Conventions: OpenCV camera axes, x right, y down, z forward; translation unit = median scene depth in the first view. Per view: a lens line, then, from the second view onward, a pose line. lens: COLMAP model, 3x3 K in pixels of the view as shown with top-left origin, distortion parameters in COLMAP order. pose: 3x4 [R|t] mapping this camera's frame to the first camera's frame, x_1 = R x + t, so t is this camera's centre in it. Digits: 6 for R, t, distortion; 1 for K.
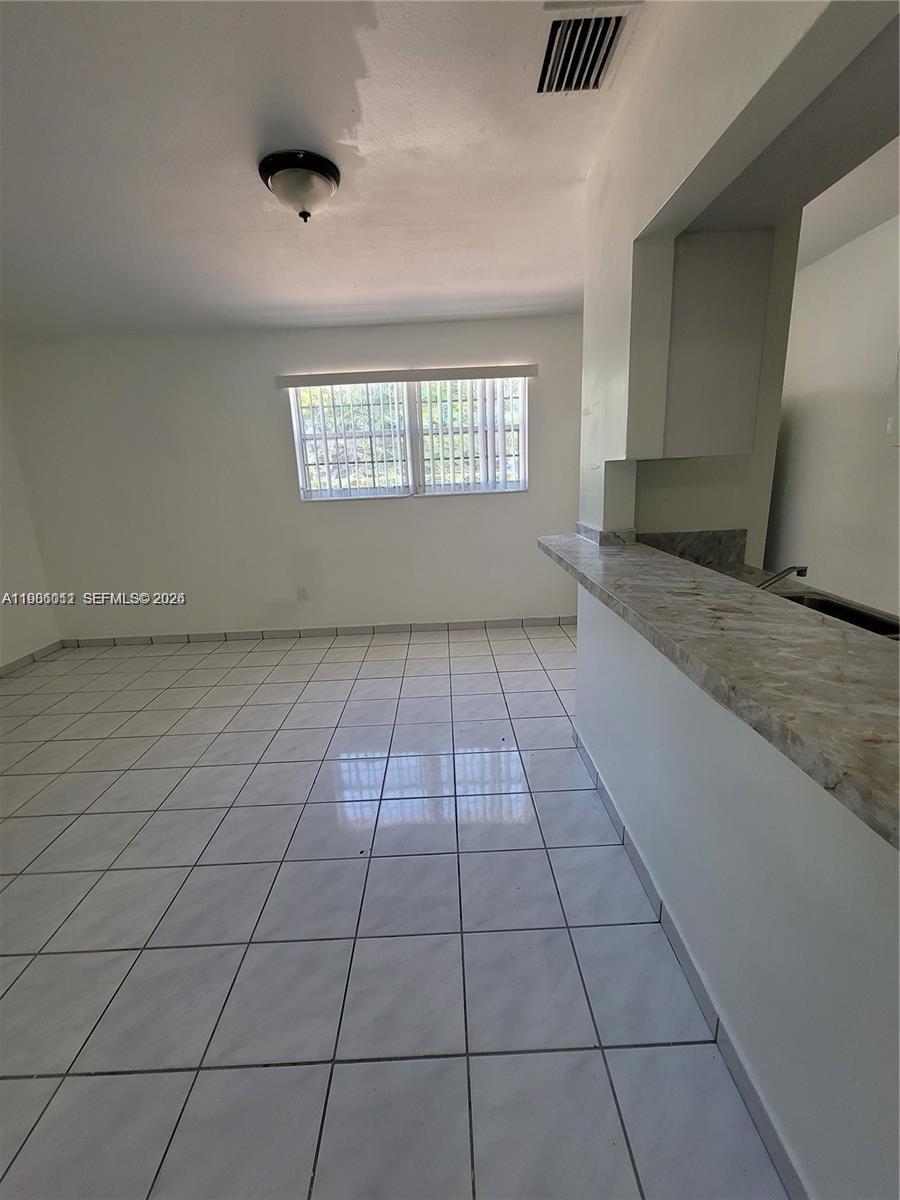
lens RADIAL K [[487.3, 0, 449.5], [0, 487.3, 594.6], [0, 0, 1]] dist [-0.002168, -0.000194]
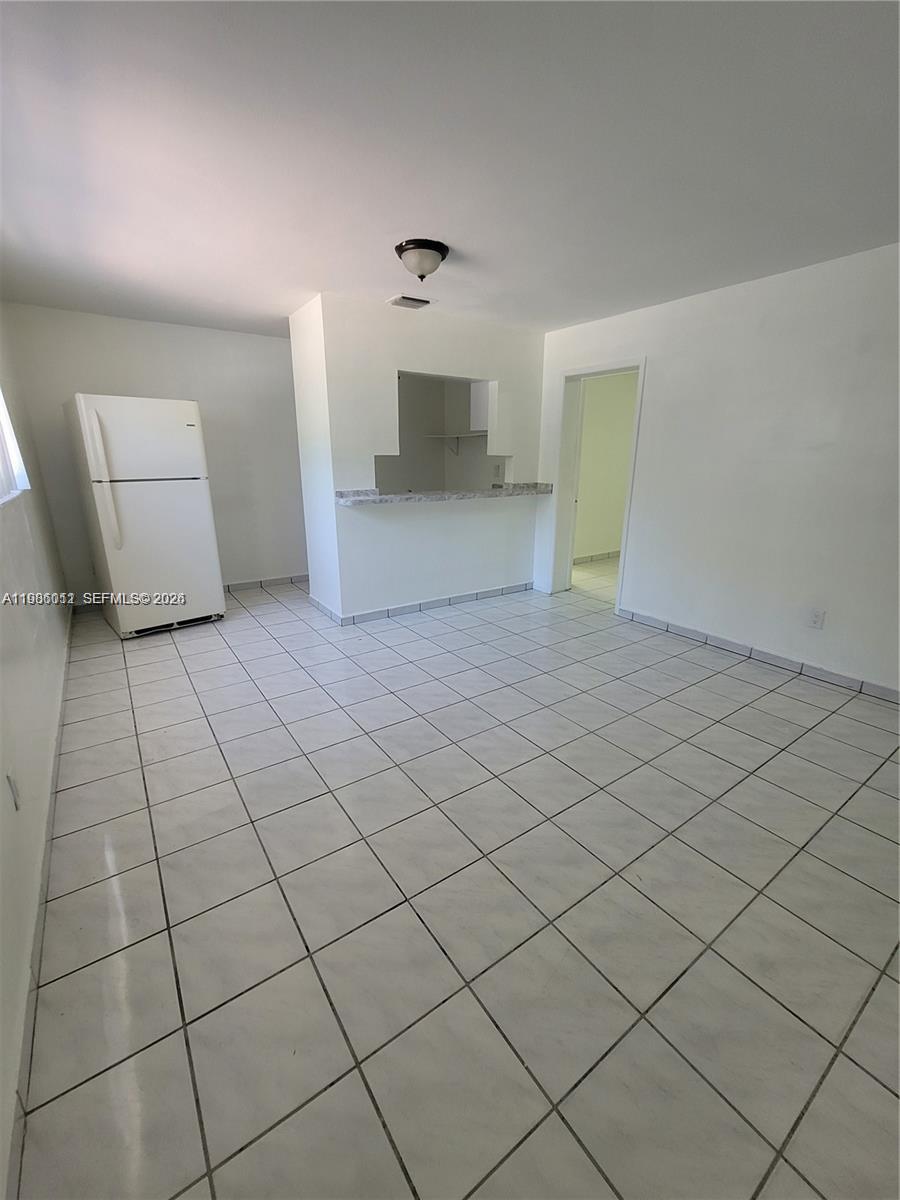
lens RADIAL K [[487.3, 0, 449.5], [0, 487.3, 594.6], [0, 0, 1]] dist [-0.002168, -0.000194]
pose [[-0.553342, -0.191829, 0.810564, -1.477404], [0.221524, 0.904184, 0.365211, -0.370471], [-0.802957, 0.381646, -0.457828, 1.712740]]
